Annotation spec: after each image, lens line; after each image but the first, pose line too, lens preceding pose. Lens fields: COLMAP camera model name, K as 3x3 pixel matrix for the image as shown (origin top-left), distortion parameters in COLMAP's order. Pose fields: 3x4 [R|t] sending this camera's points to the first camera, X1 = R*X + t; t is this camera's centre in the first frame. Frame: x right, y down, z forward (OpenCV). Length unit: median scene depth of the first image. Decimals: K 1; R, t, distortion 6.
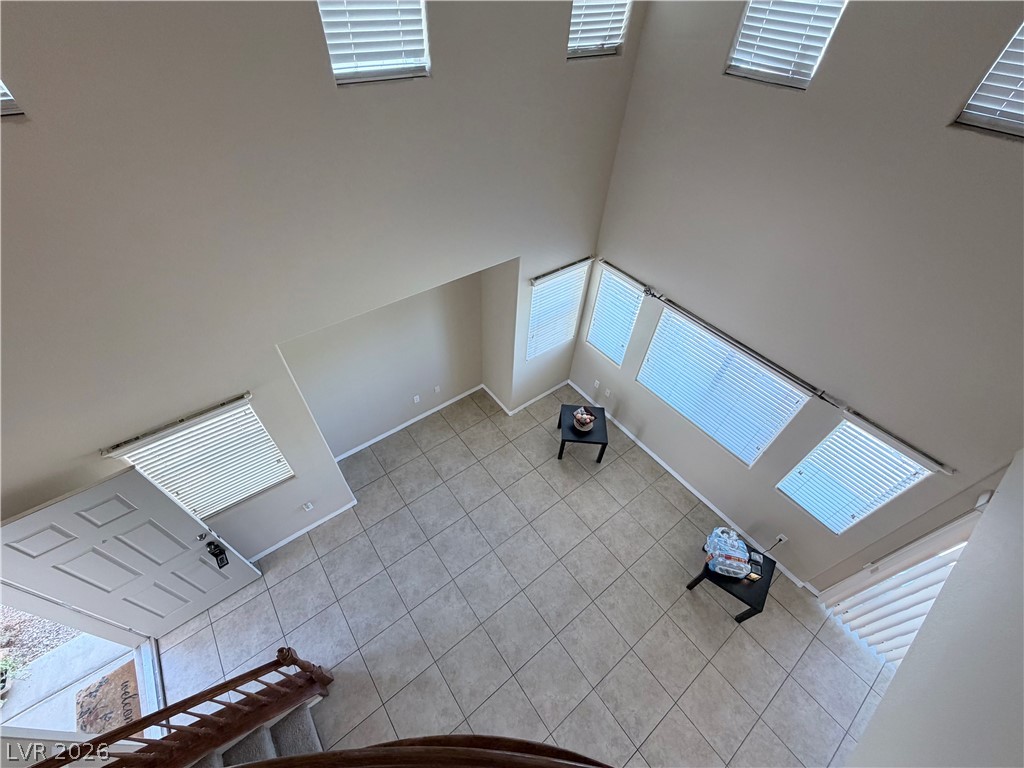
lens RADIAL K [[412.5, 0, 511.4], [0, 412.5, 385.2], [0, 0, 1]] dist [0.003497, 0.000260]
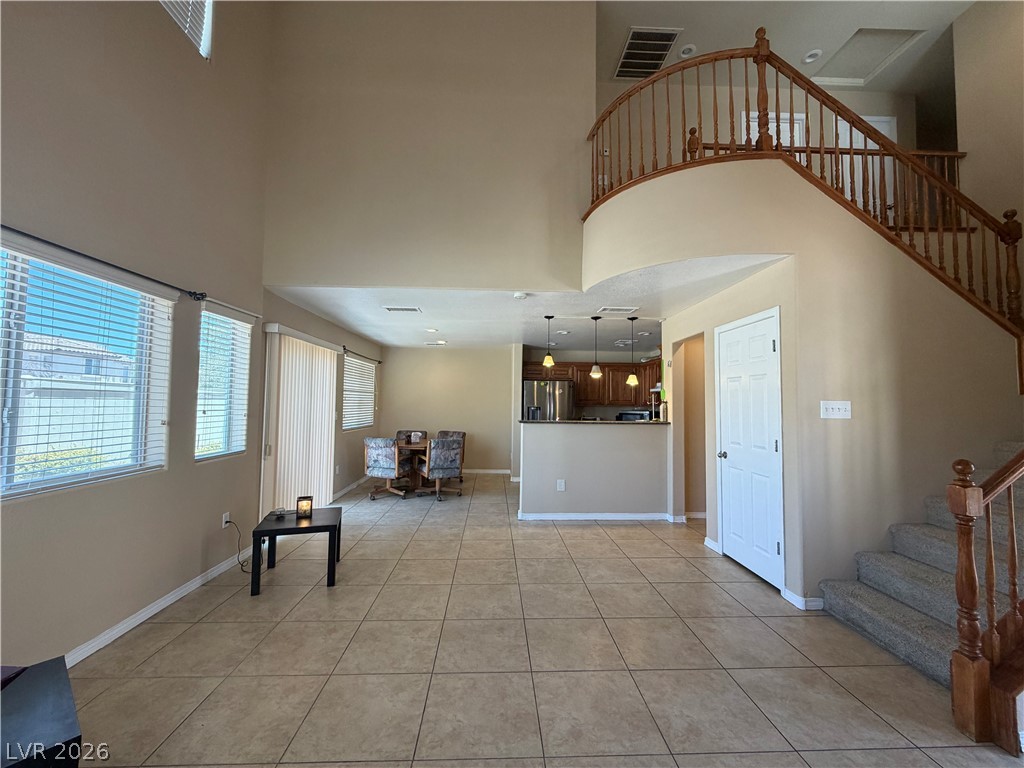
lens RADIAL K [[412.5, 0, 512.7], [0, 412.5, 381.1], [0, 0, 1]] dist [0.003497, 0.000260]
pose [[-0.822308, -0.009100, 0.568970, -0.247362], [0.392831, 0.714318, 0.579166, -0.059716], [-0.411696, 0.699762, -0.583815, 1.097815]]
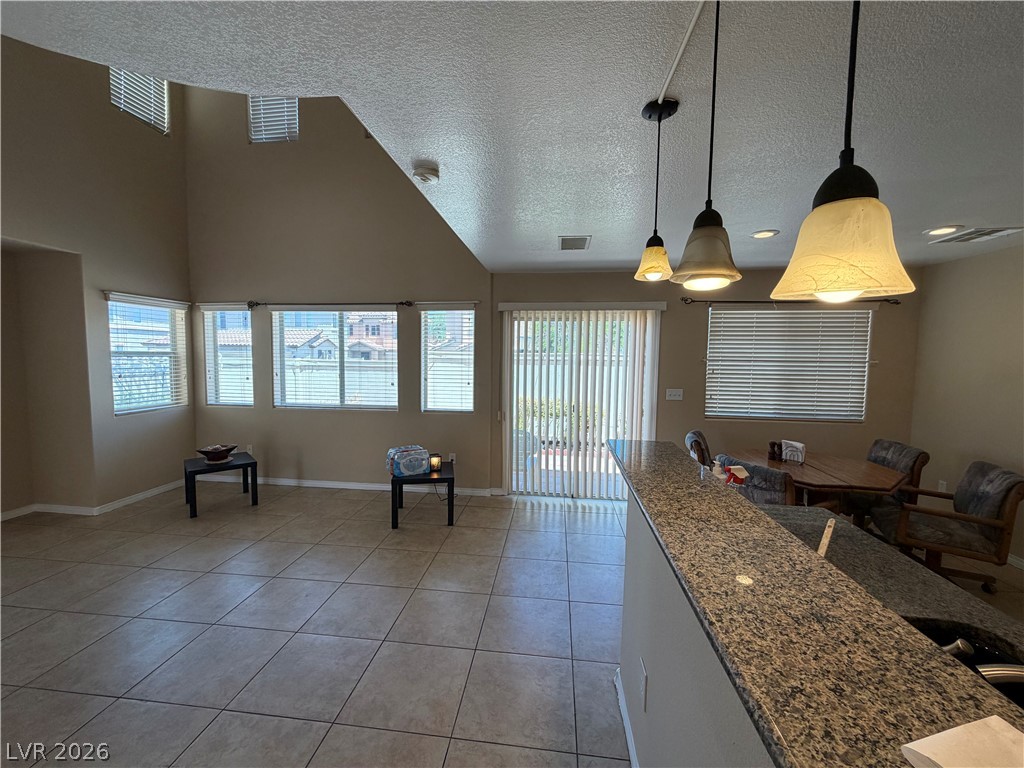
lens RADIAL K [[412.5, 0, 511.5], [0, 412.5, 387.3], [0, 0, 1]] dist [0.003497, 0.000260]
pose [[0.697857, -0.080079, 0.711746, 0.008125], [0.534900, 0.719126, -0.443552, 0.834999], [-0.476316, 0.690250, 0.544682, 0.218226]]
